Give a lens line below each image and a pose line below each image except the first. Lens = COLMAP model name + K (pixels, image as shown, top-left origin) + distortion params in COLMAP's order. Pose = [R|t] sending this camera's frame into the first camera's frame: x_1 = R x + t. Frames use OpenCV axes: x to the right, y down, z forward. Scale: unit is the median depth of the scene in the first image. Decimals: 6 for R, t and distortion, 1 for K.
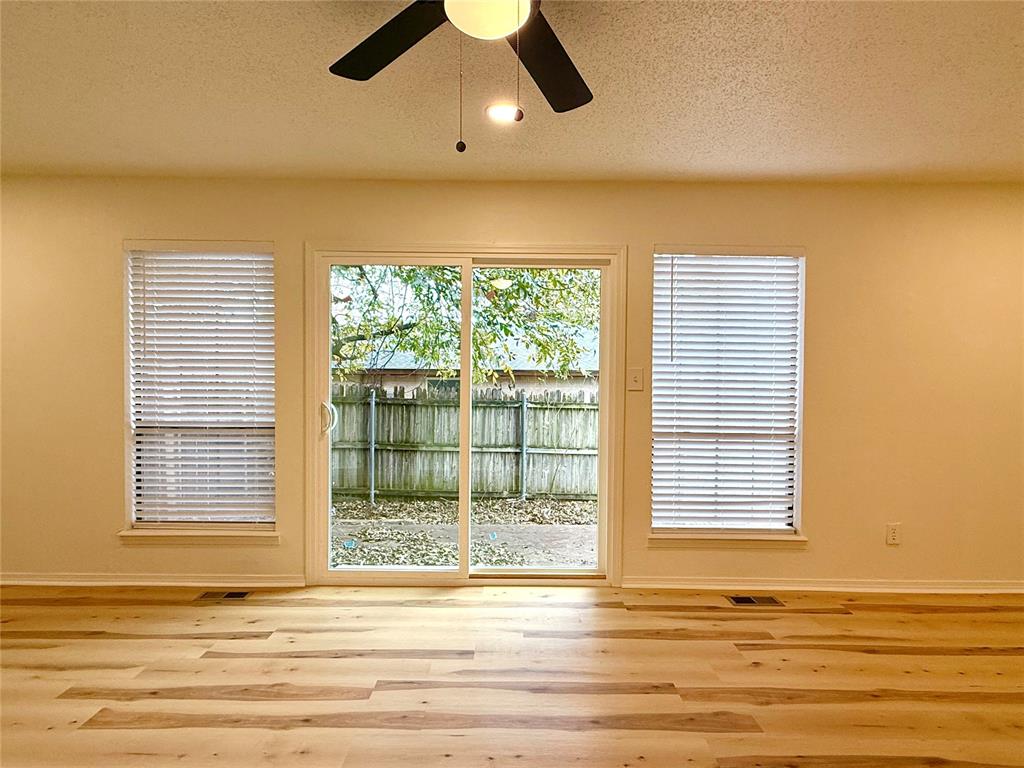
lens RADIAL K [[563.6, 0, 508.7], [0, 563.6, 380.5], [0, 0, 1]] dist [0.001259, -0.000822]
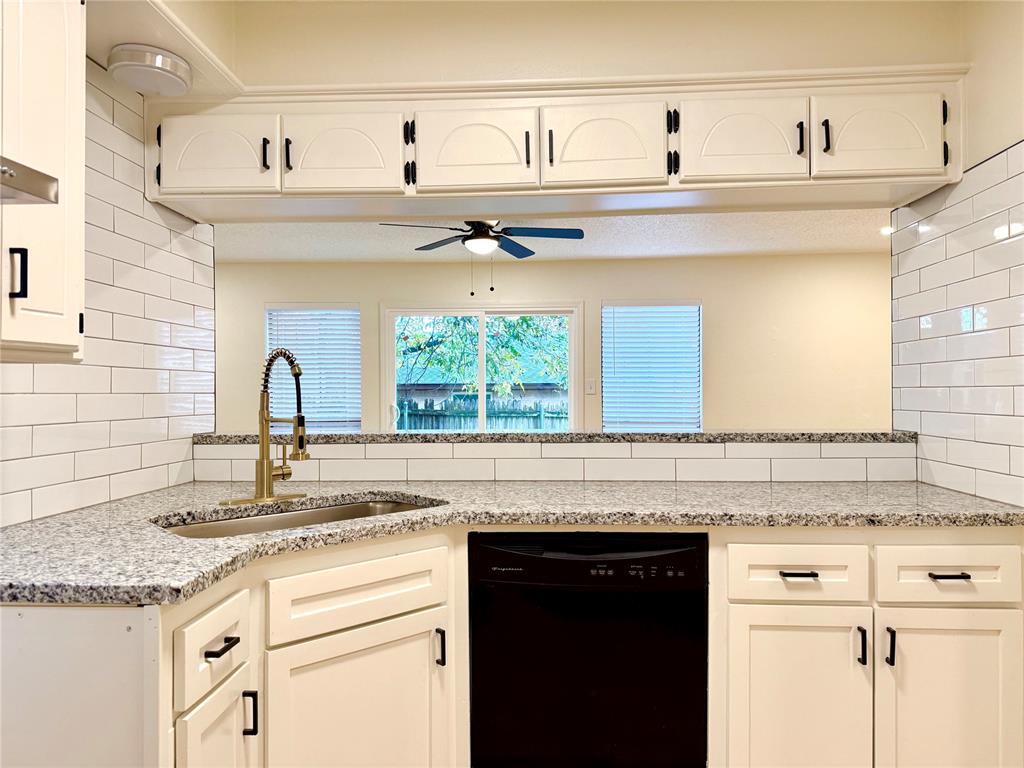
lens RADIAL K [[715.8, 0, 511.3], [0, 715.8, 388.1], [0, 0, 1]] dist [0.025678, -0.027066]
pose [[0.998219, -0.012828, -0.058252, 0.049705], [0.012011, 0.999825, -0.014351, 0.011142], [0.058426, 0.013626, 0.998199, -0.400708]]
